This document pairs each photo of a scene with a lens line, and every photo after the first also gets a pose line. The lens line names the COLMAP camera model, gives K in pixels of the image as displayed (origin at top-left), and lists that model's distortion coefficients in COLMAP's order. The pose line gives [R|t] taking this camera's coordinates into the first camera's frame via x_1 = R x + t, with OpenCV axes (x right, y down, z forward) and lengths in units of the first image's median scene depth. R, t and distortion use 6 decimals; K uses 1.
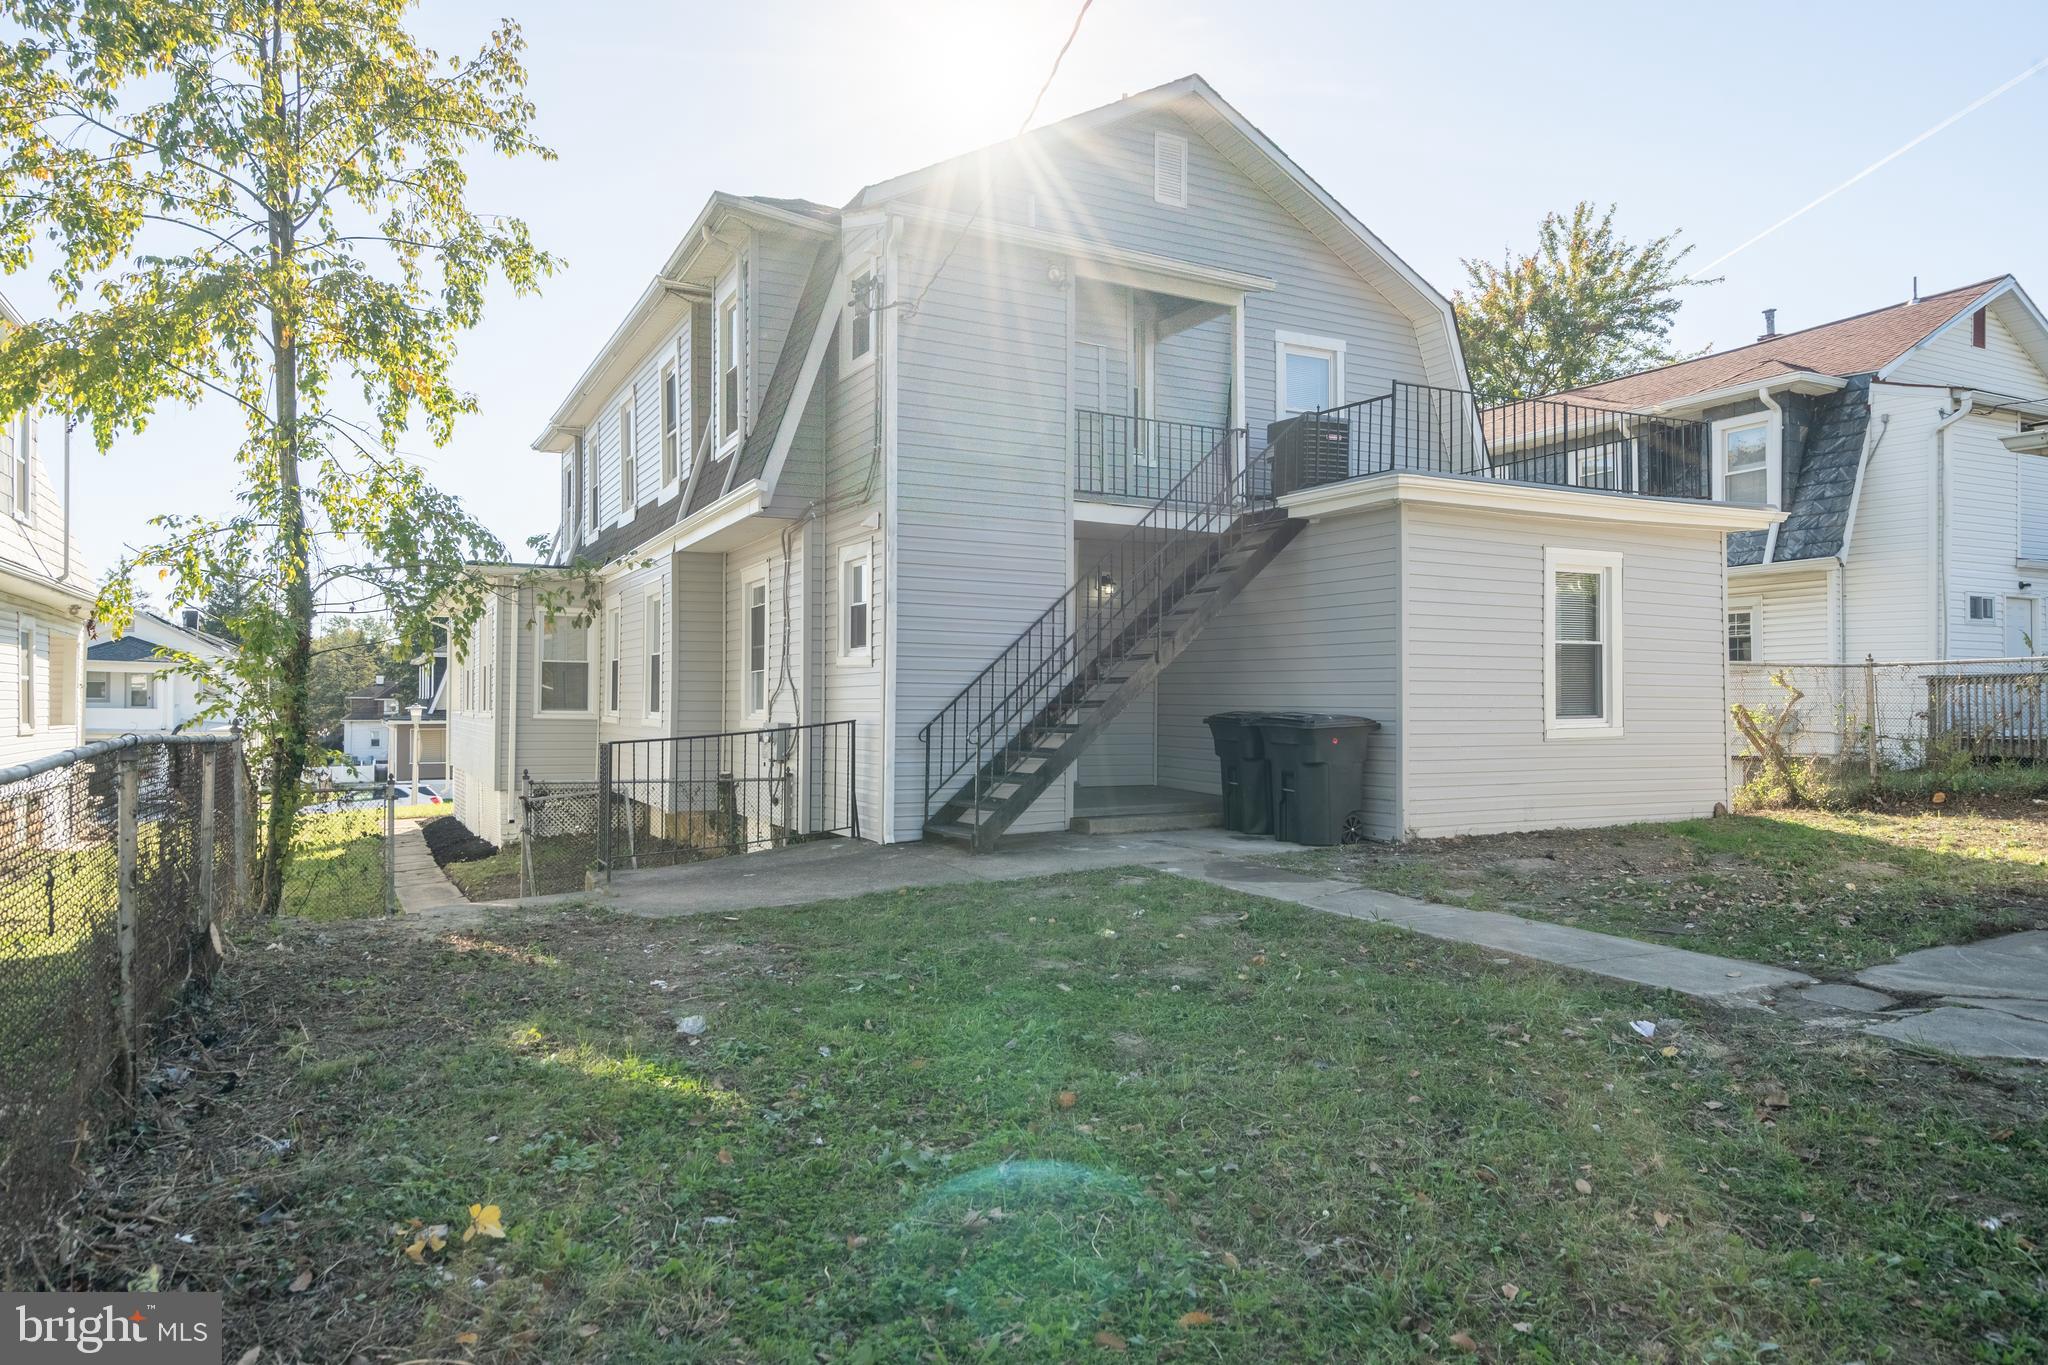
lens RADIAL K [[1255.5, 0, 1028.2], [0, 1255.5, 682.4], [0, 0, 1]] dist [0.010336, 0.001770]
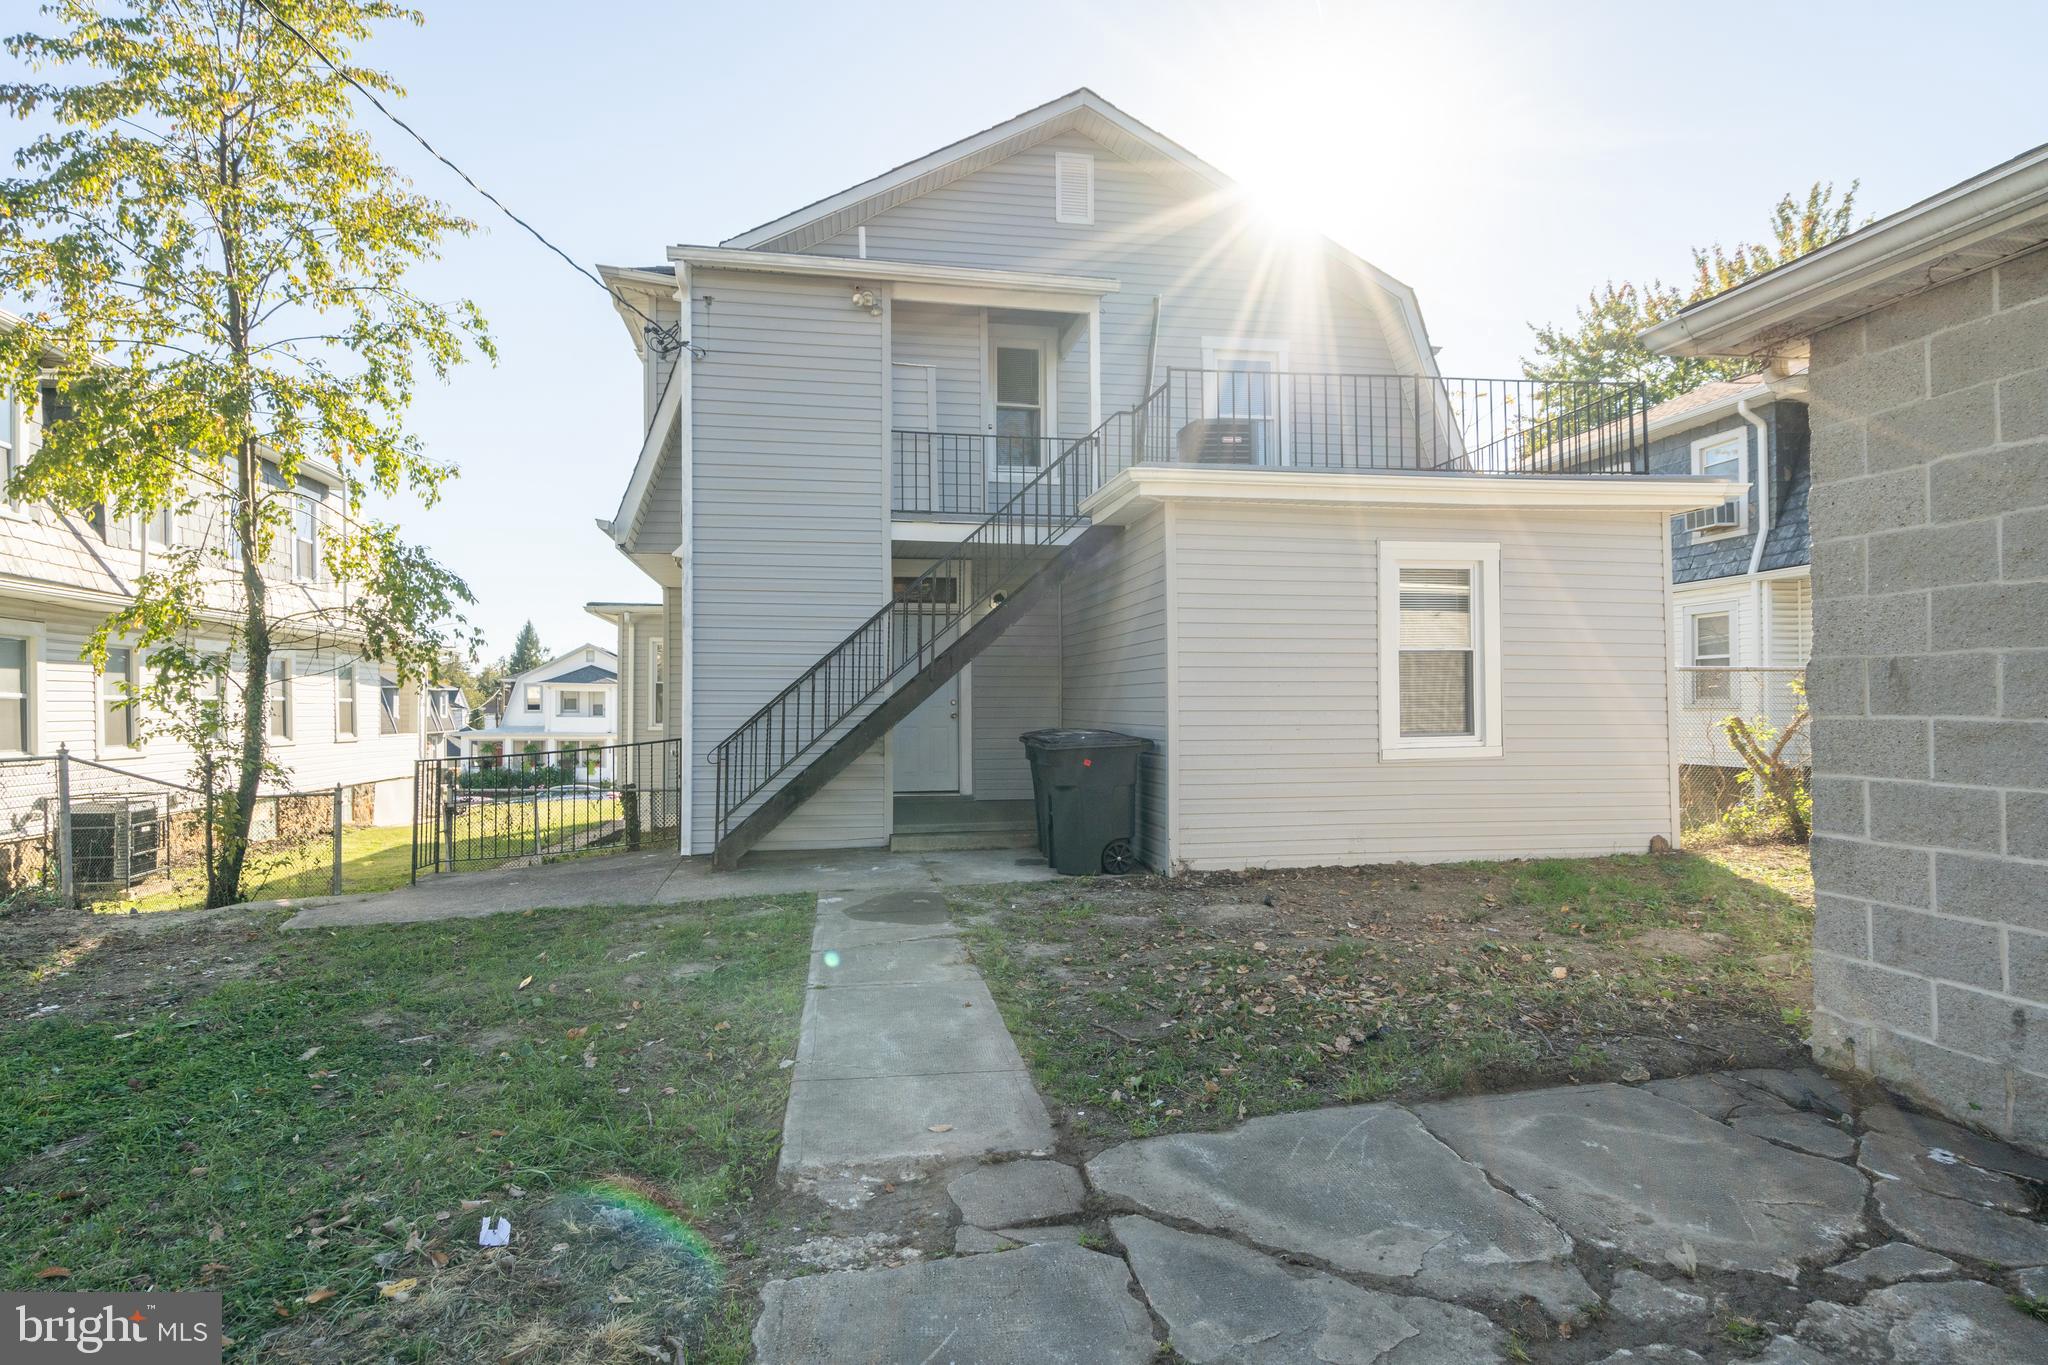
lens RADIAL K [[1050.7, 0, 1017.7], [0, 1050.7, 689.3], [0, 0, 1]] dist [-0.002840, -0.000275]
pose [[0.952248, -0.012202, -0.305083, 0.378303], [0.011693, 0.999926, -0.003494, -0.004627], [0.305103, -0.000240, 0.952319, 0.216799]]
